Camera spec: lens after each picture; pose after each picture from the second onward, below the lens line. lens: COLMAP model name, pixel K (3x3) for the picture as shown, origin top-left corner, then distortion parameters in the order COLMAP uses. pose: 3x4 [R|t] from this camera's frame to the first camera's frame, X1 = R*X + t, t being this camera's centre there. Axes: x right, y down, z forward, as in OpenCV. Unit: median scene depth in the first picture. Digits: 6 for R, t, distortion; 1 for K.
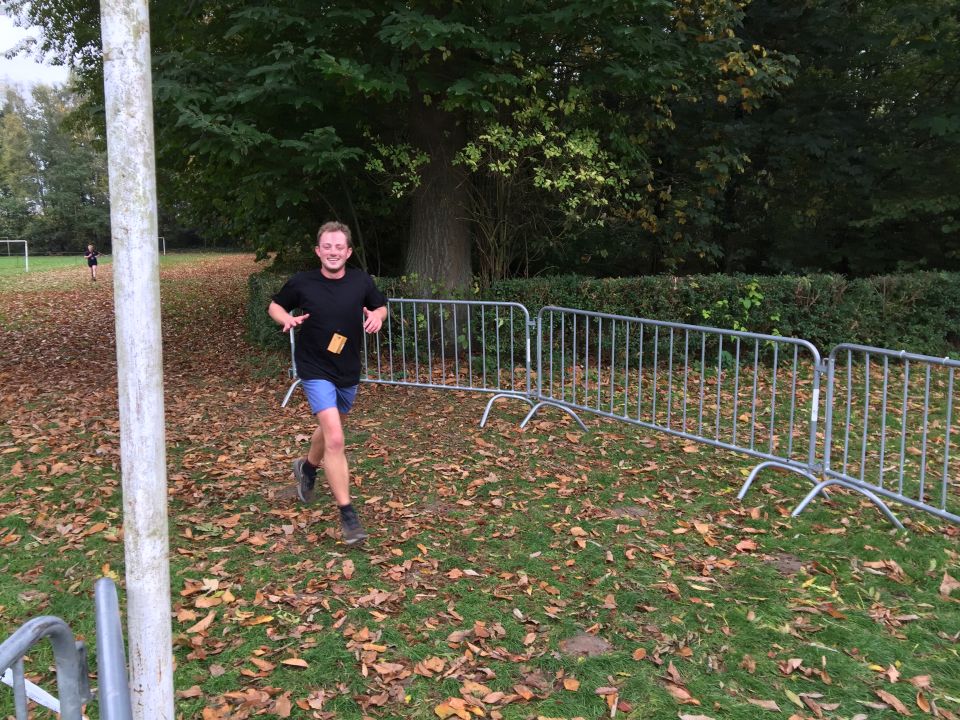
lens RADIAL K [[791.4, 0, 480.0], [0, 791.4, 355.4], [0, 0, 1]] dist [0.018919, -0.030960]
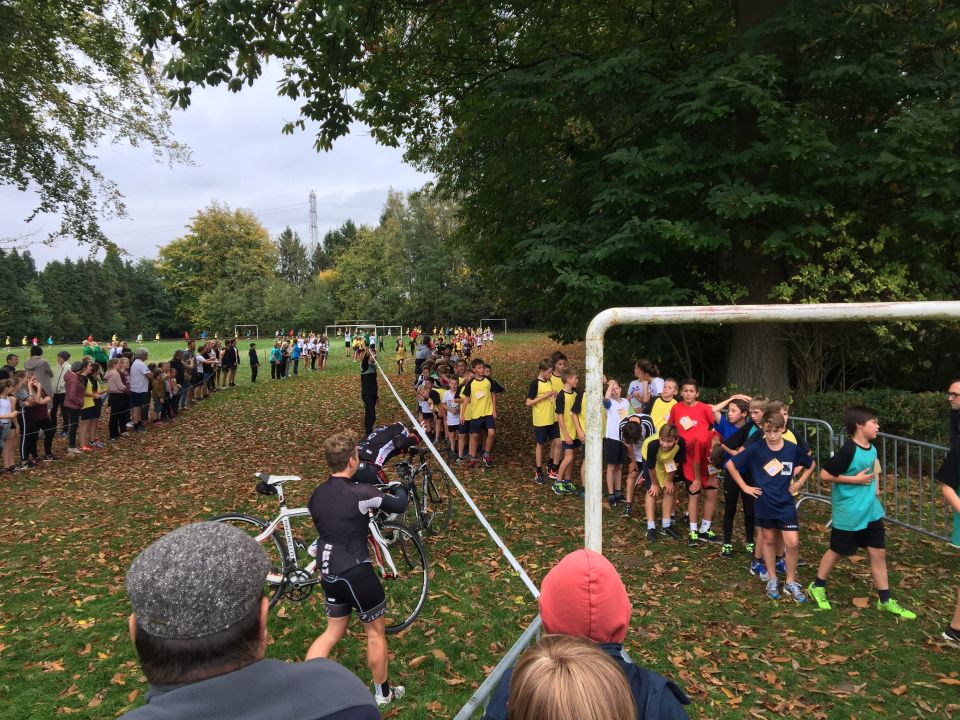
lens RADIAL K [[791.4, 0, 477.8], [0, 791.4, 348.3], [0, 0, 1]] dist [0.018919, -0.030960]
pose [[0.918352, 0.005535, -0.395726, 0.040566], [-0.046066, 0.994600, -0.092994, -0.038200], [0.393075, 0.103630, 0.913648, -0.285681]]
